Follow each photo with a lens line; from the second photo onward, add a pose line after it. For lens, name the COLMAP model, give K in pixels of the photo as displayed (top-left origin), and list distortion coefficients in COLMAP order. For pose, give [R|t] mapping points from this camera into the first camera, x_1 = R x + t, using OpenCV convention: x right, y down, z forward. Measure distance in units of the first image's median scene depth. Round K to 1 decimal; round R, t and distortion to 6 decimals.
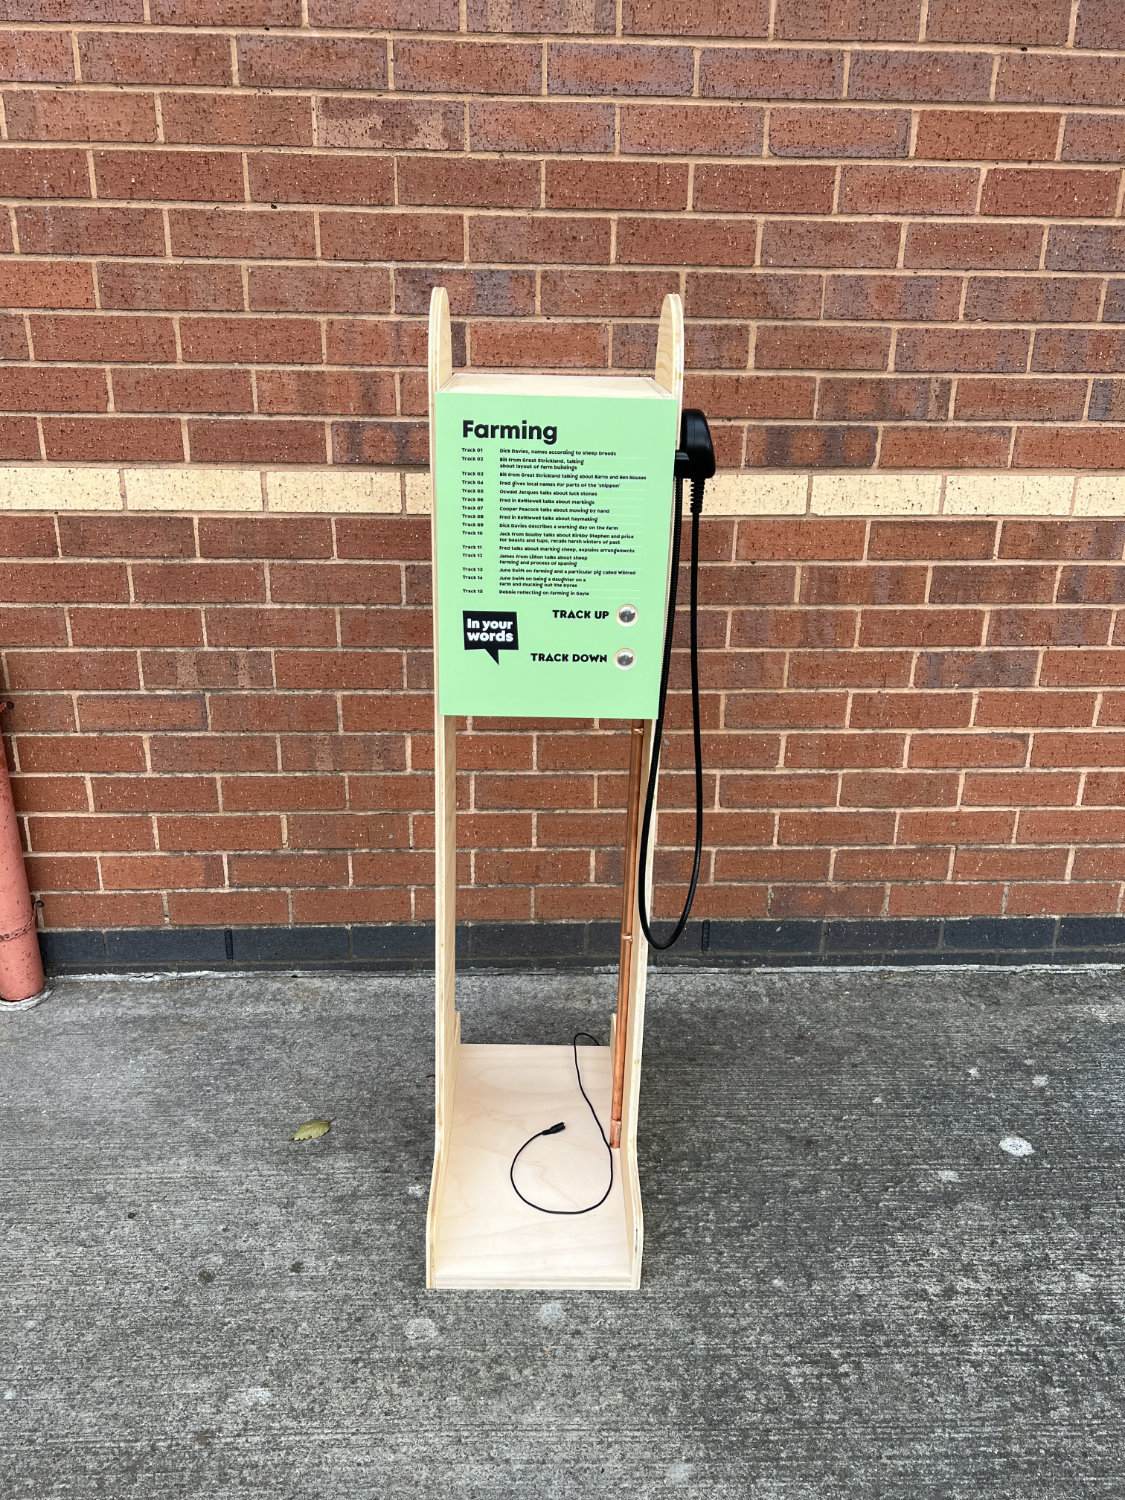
lens RADIAL K [[1189.2, 0, 559.5], [0, 1189.2, 754.5], [0, 0, 1]] dist [0.036881, -0.045179]
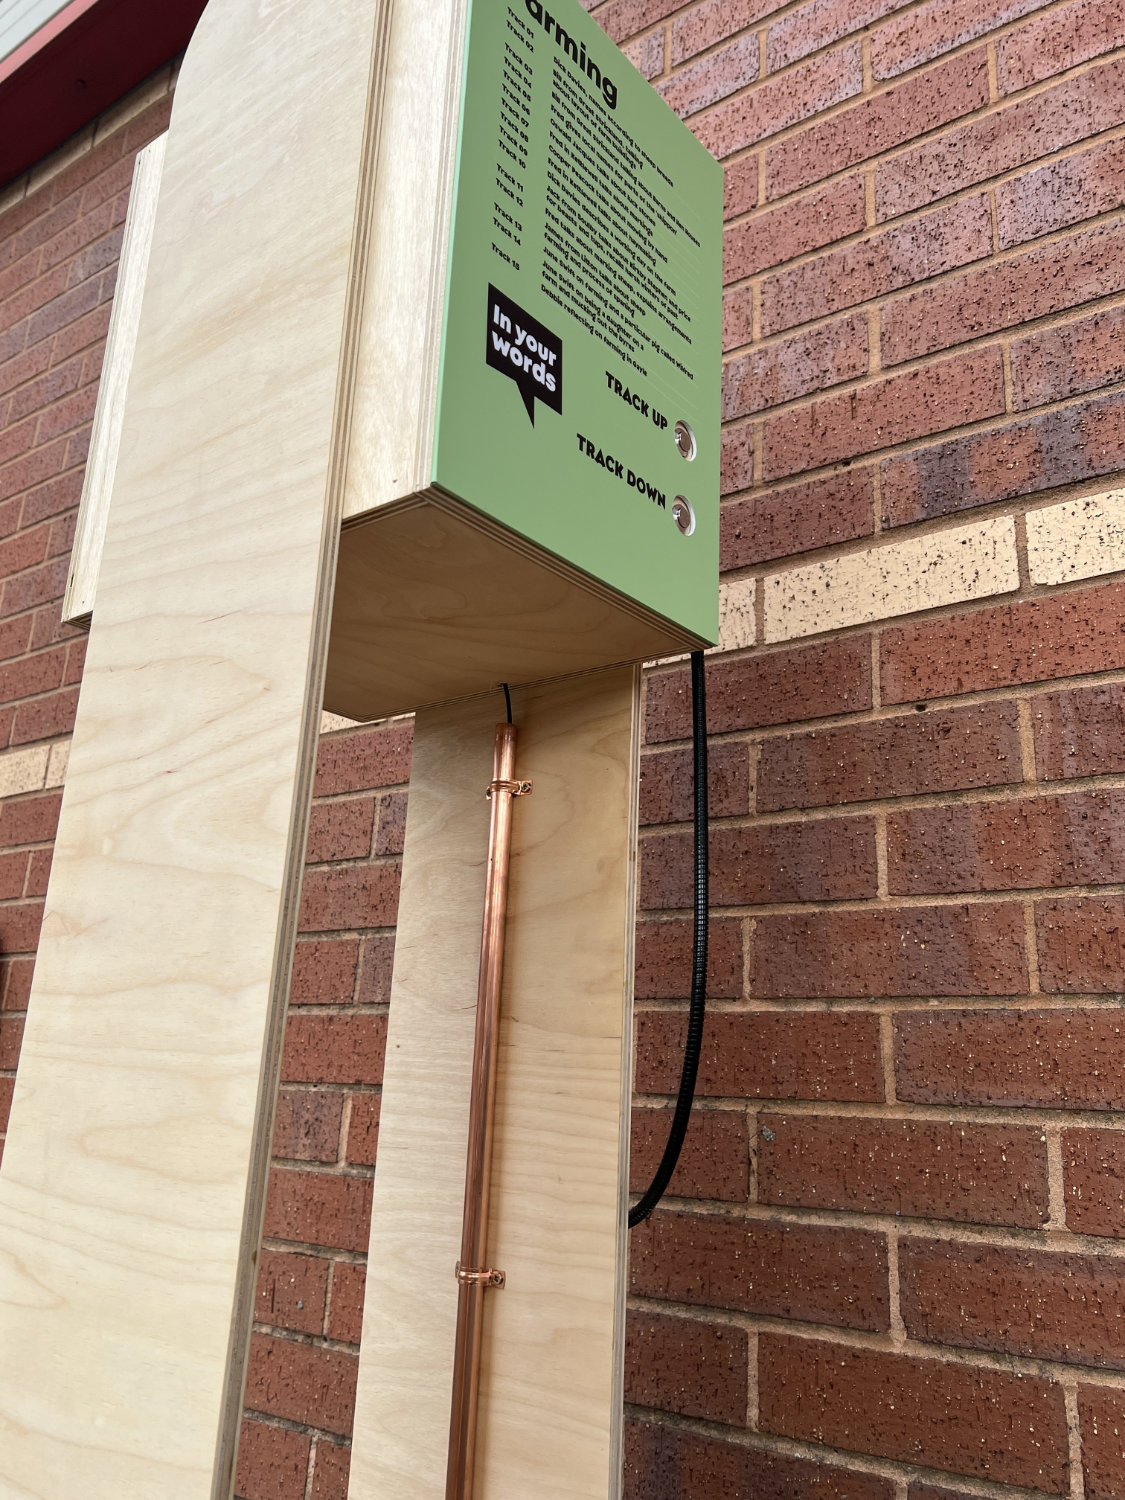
lens RADIAL K [[1208.3, 0, 563.1], [0, 1208.3, 741.2], [0, 0, 1]] dist [0.049468, -0.058878]
pose [[0.772132, -0.163448, -0.614082, 0.357665], [-0.254876, 0.805563, -0.534889, 0.141666], [0.582108, 0.569520, 0.580342, 0.683044]]
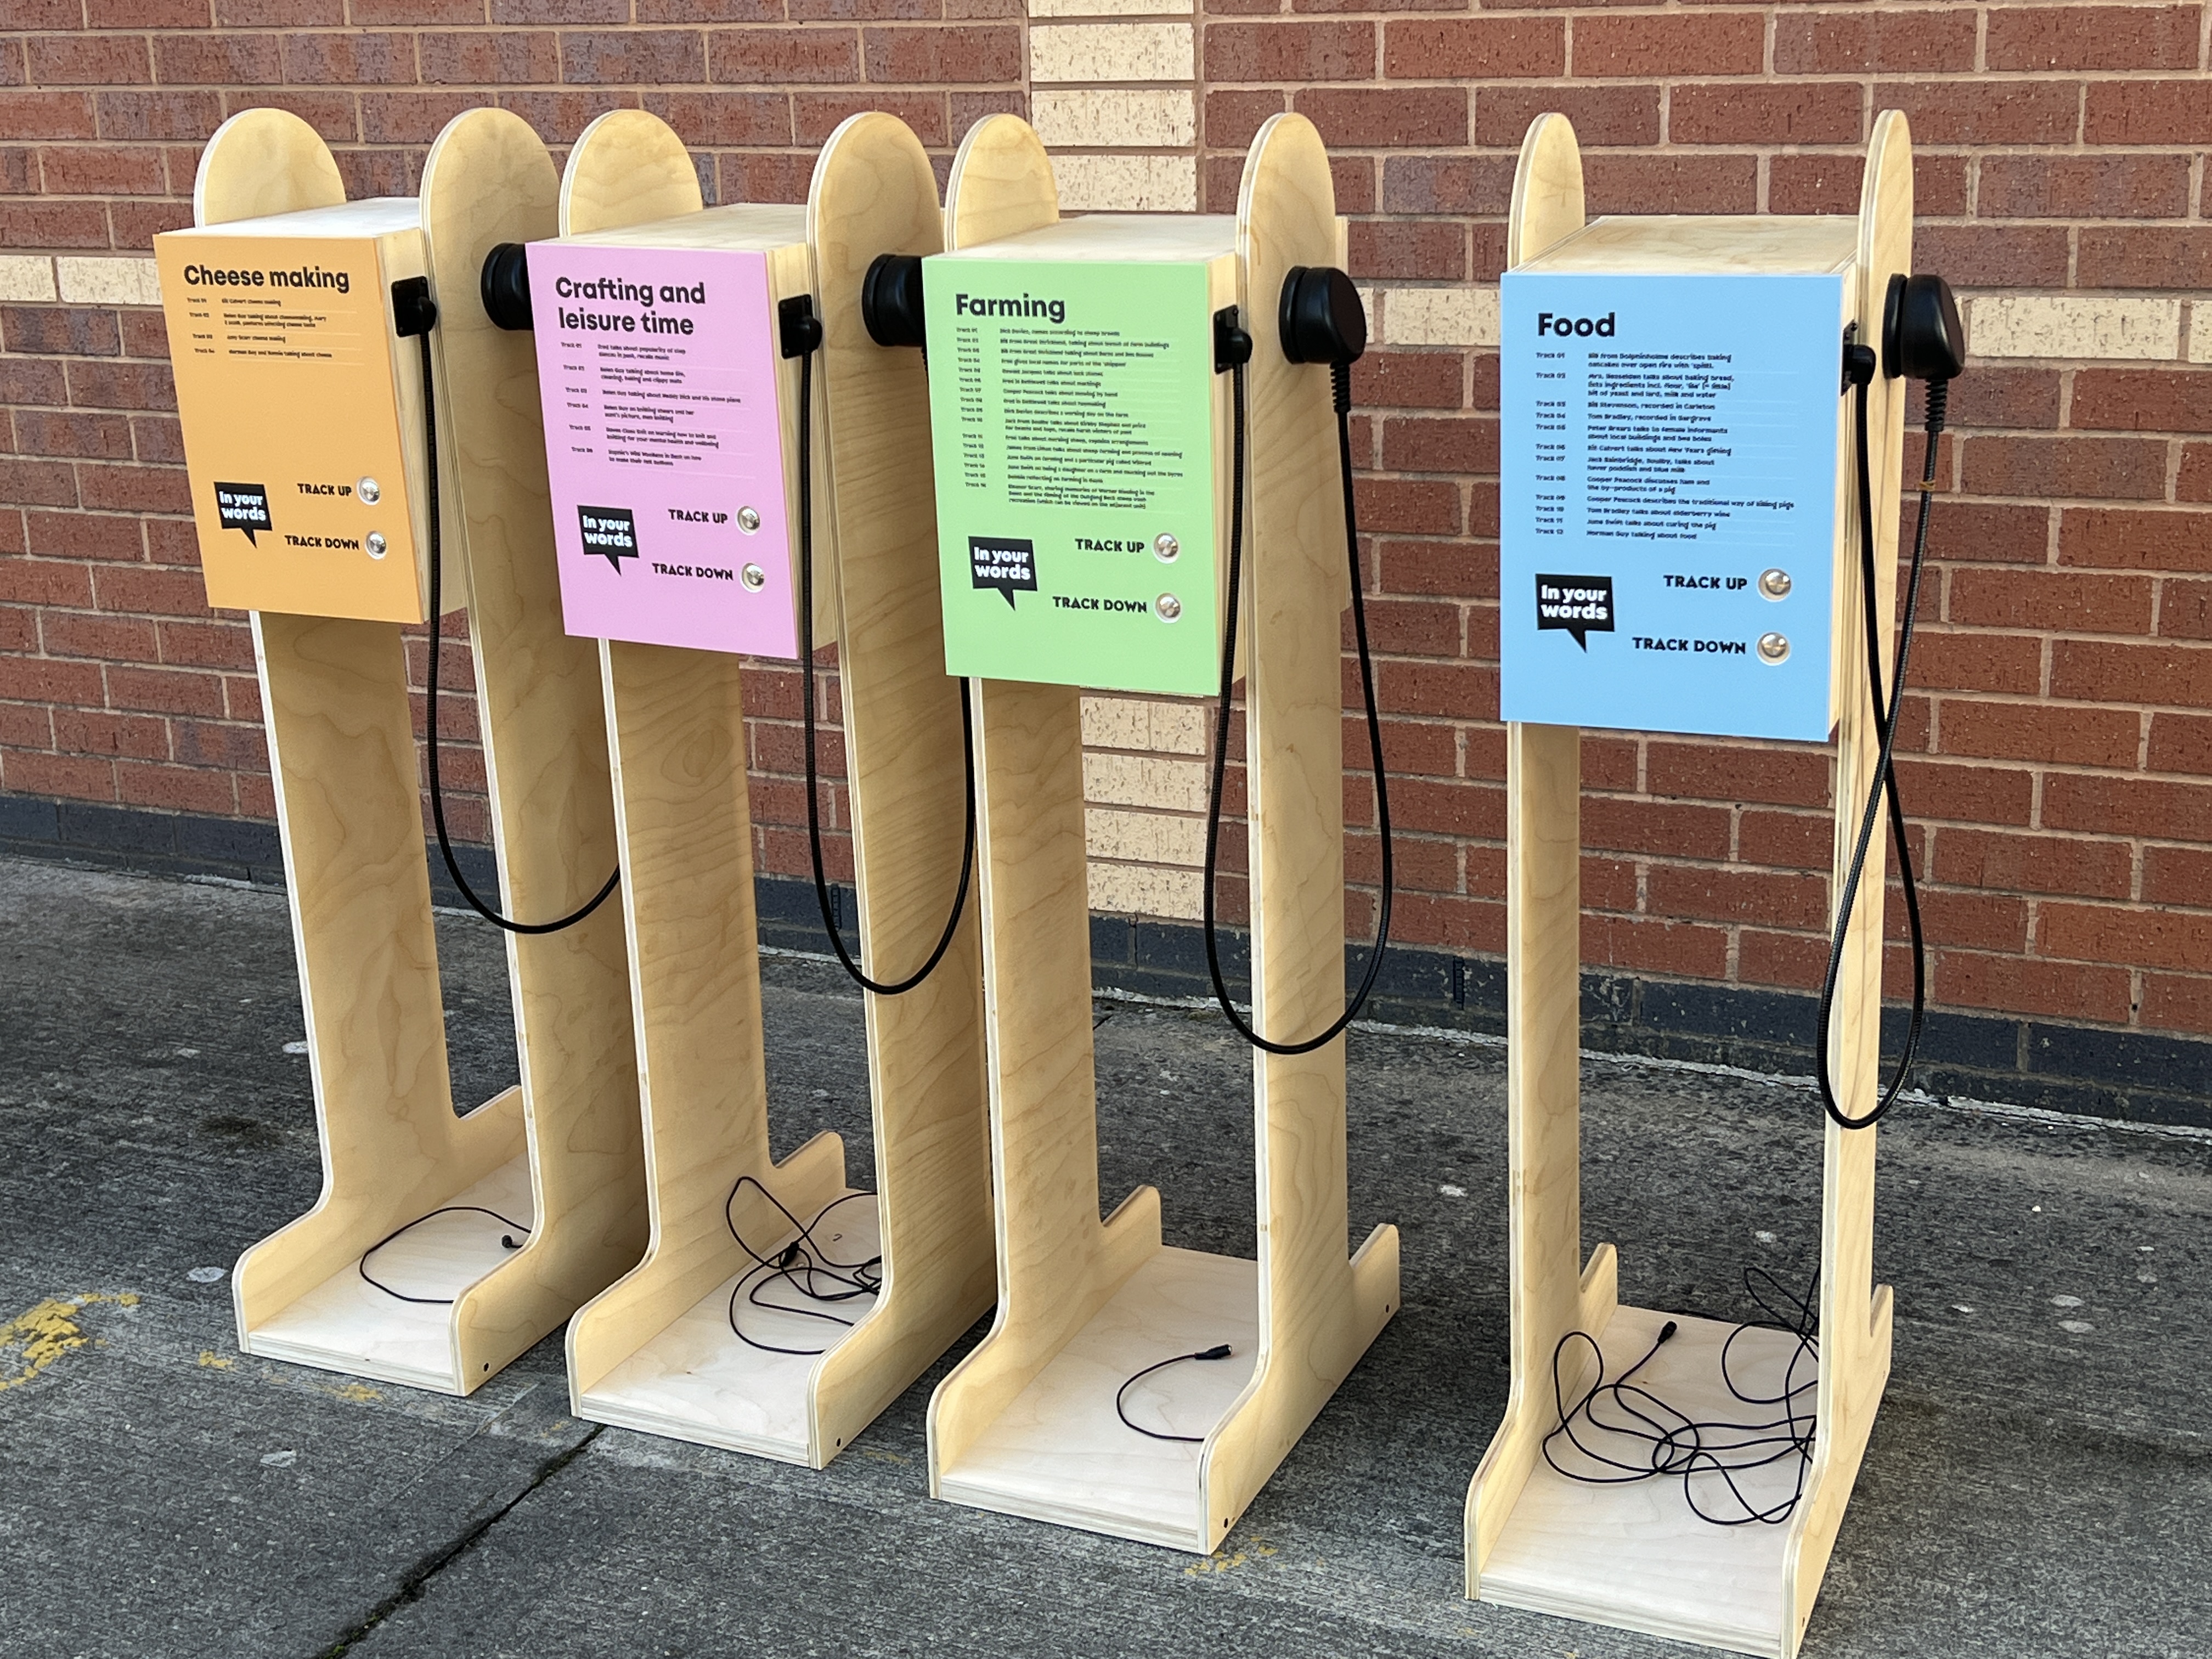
lens RADIAL K [[2946.8, 0, 1128.5], [0, 2946.8, 825.5], [0, 0, 1]] dist [0.163925, -0.469320]
pose [[0.896943, 0.090867, -0.432709, 1.708939], [-0.119079, 0.992138, -0.038490, 0.174333], [0.425810, 0.086050, 0.900712, -0.624841]]
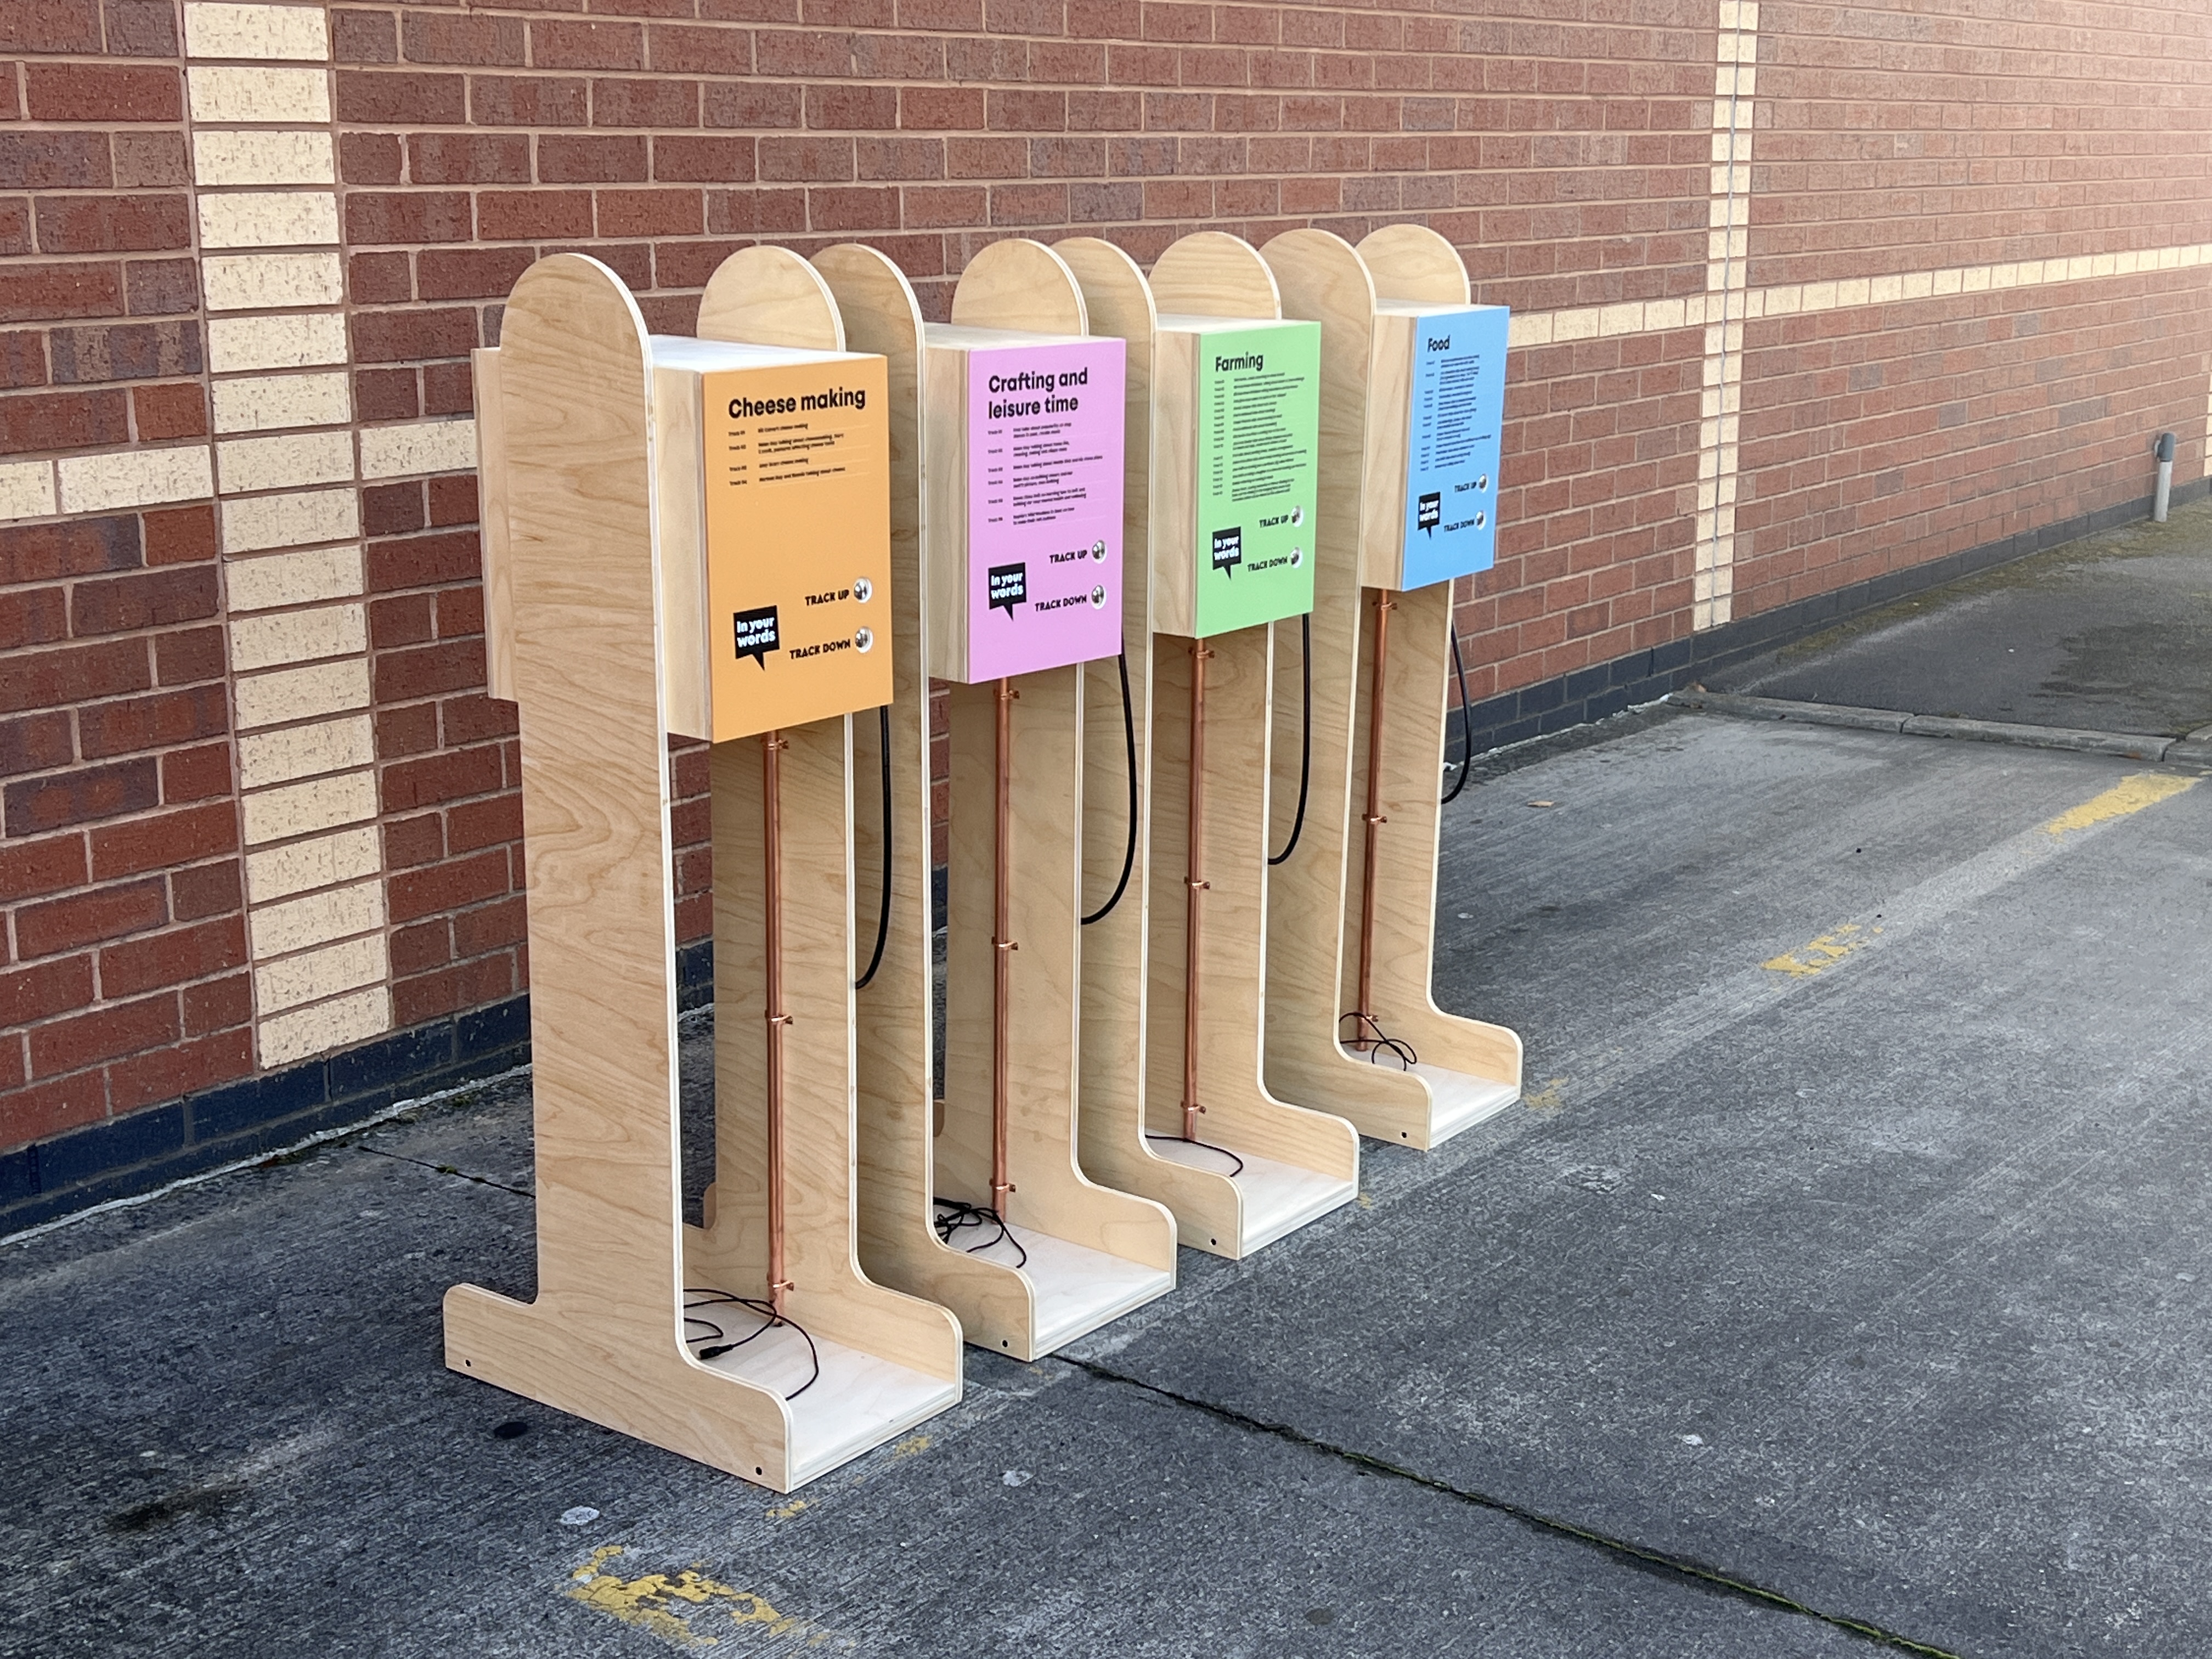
lens RADIAL K [[2946.8, 0, 1128.5], [0, 2946.8, 825.5], [0, 0, 1]] dist [0.163925, -0.469320]
pose [[0.617340, -0.188964, 0.763665, -0.366203], [0.285256, 0.958429, 0.006559, 0.151736], [-0.733158, 0.213791, 0.645580, -0.583563]]
